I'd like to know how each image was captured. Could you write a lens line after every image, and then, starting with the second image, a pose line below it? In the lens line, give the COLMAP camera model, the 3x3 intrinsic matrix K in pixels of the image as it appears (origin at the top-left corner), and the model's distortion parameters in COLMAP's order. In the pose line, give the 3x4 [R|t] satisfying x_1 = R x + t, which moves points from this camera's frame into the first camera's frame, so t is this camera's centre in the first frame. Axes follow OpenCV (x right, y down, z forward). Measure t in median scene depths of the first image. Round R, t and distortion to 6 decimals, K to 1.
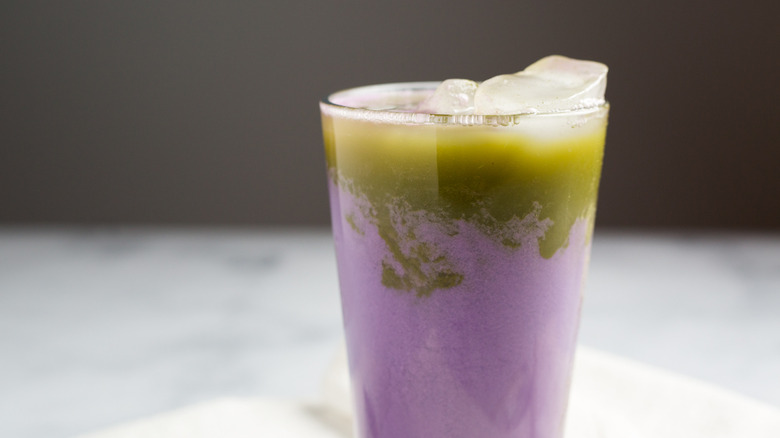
lens RADIAL K [[1393.1, 0, 390.0], [0, 1393.1, 219.0], [0, 0, 1]] dist [-0.037081, 0.009089]
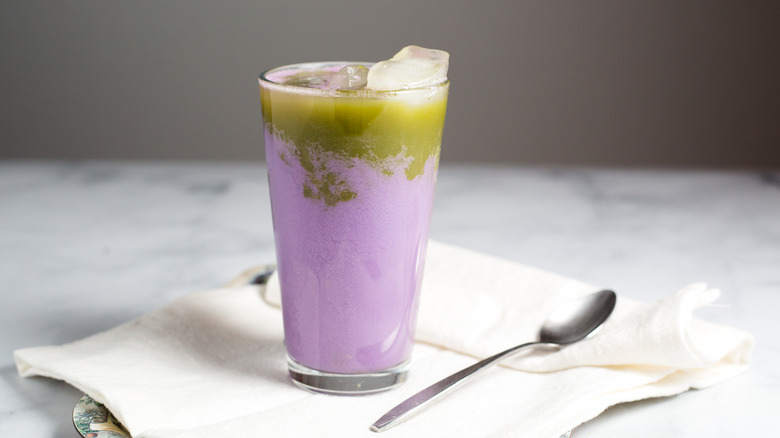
lens RADIAL K [[1393.1, 0, 390.0], [0, 1393.1, 219.0], [0, 0, 1]] dist [-0.037081, 0.009089]
pose [[0.993083, -0.012146, 0.116785, -0.090771], [0.005381, 0.998298, 0.058065, -0.020409], [-0.117291, -0.057035, 0.991458, -0.532935]]
